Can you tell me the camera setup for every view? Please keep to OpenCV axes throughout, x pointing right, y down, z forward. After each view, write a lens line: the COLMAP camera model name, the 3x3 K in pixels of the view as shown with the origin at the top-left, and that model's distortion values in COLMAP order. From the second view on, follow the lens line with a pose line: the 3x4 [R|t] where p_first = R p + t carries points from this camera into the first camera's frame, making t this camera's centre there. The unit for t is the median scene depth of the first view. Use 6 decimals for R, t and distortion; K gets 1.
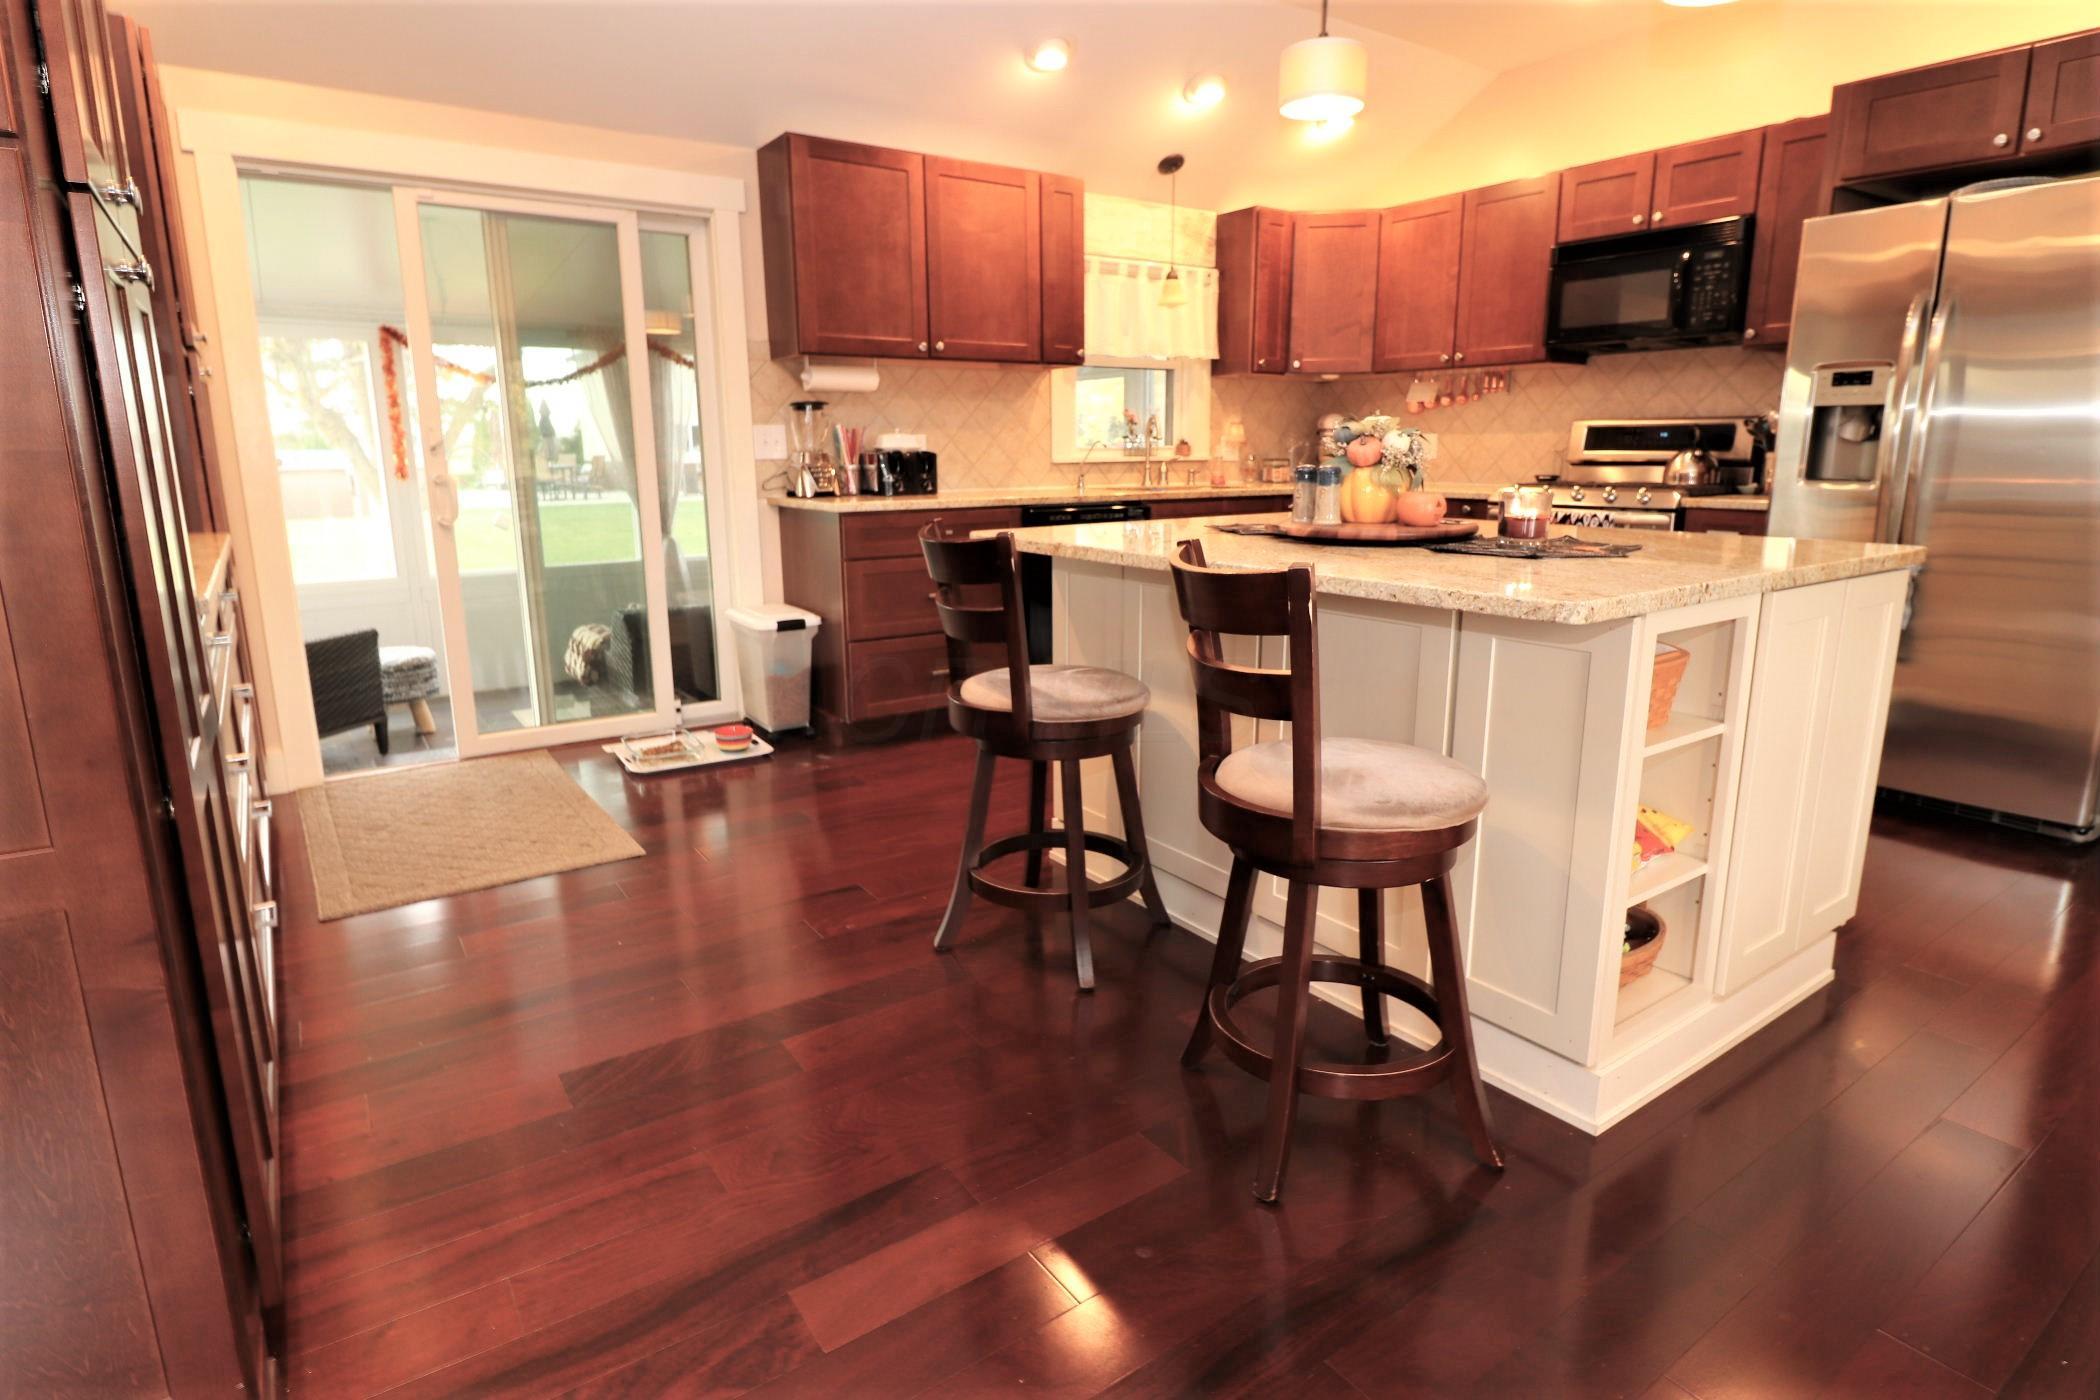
lens RADIAL K [[1113.0, 0, 1059.1], [0, 1113.0, 686.3], [0, 0, 1]] dist [-0.003066, -0.000737]
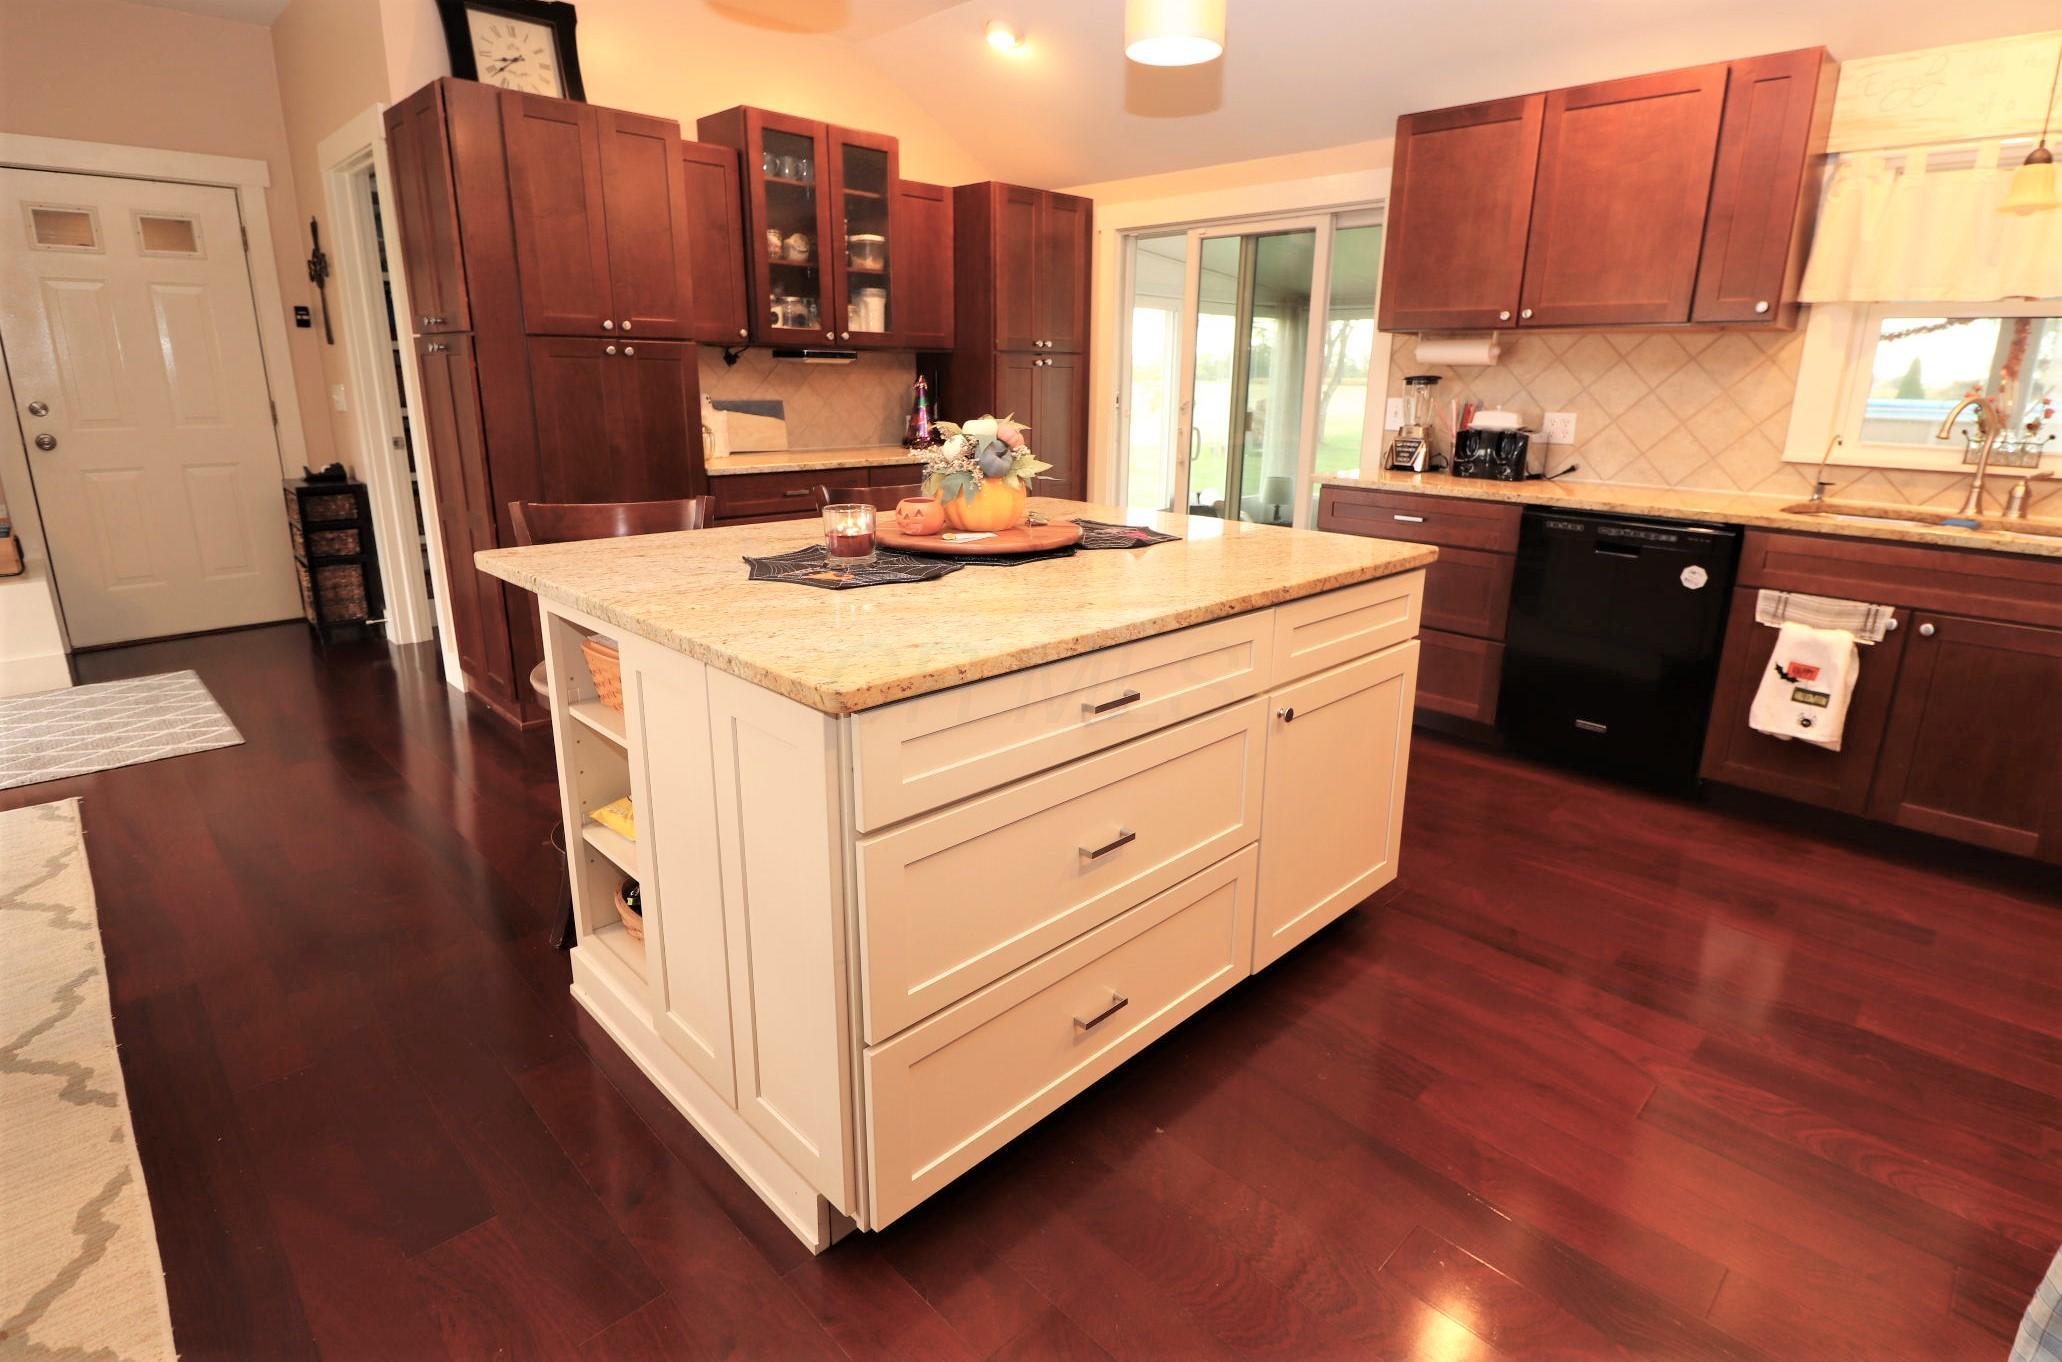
lens RADIAL K [[1034.3, 0, 1044.0], [0, 1034.3, 646.7], [0, 0, 1]] dist [-0.012676, -0.003948]
pose [[0.159307, 0.257005, -0.953189, 0.584855], [-0.227265, 0.949135, 0.217929, -0.128194], [0.960714, 0.181909, 0.209612, 0.448424]]
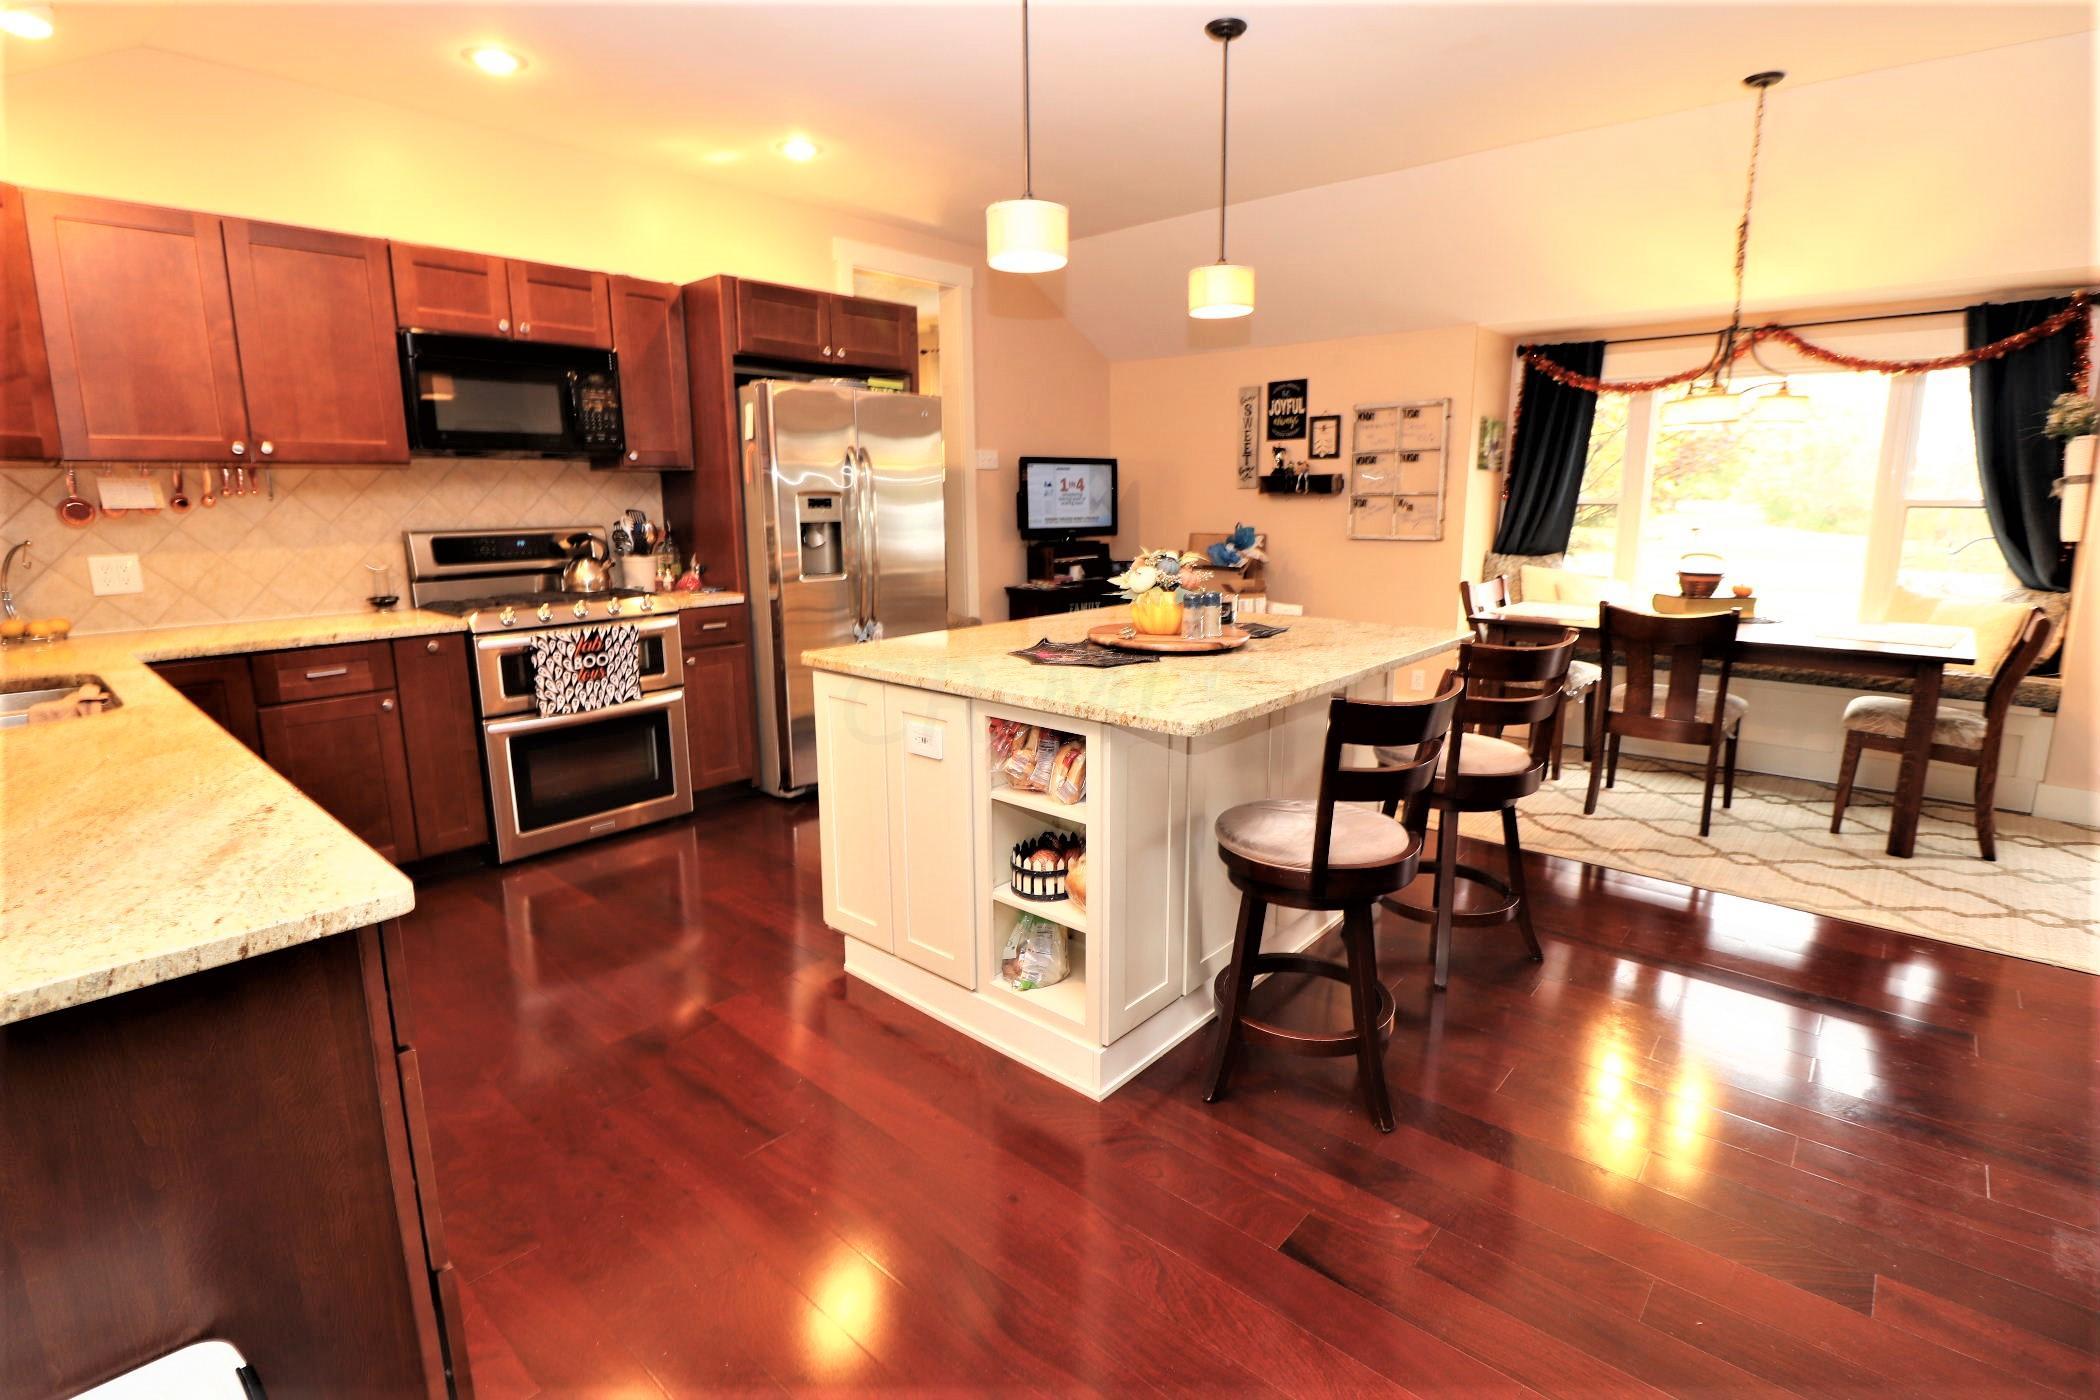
lens RADIAL K [[1008.9, 0, 1043.4], [0, 1008.9, 681.8], [0, 0, 1]] dist [-0.008840, -0.004360]
pose [[-0.218838, -0.169984, 0.960841, -0.395836], [0.215402, 0.952000, 0.217480, -0.185716], [-0.951689, 0.254560, -0.171719, 0.673332]]
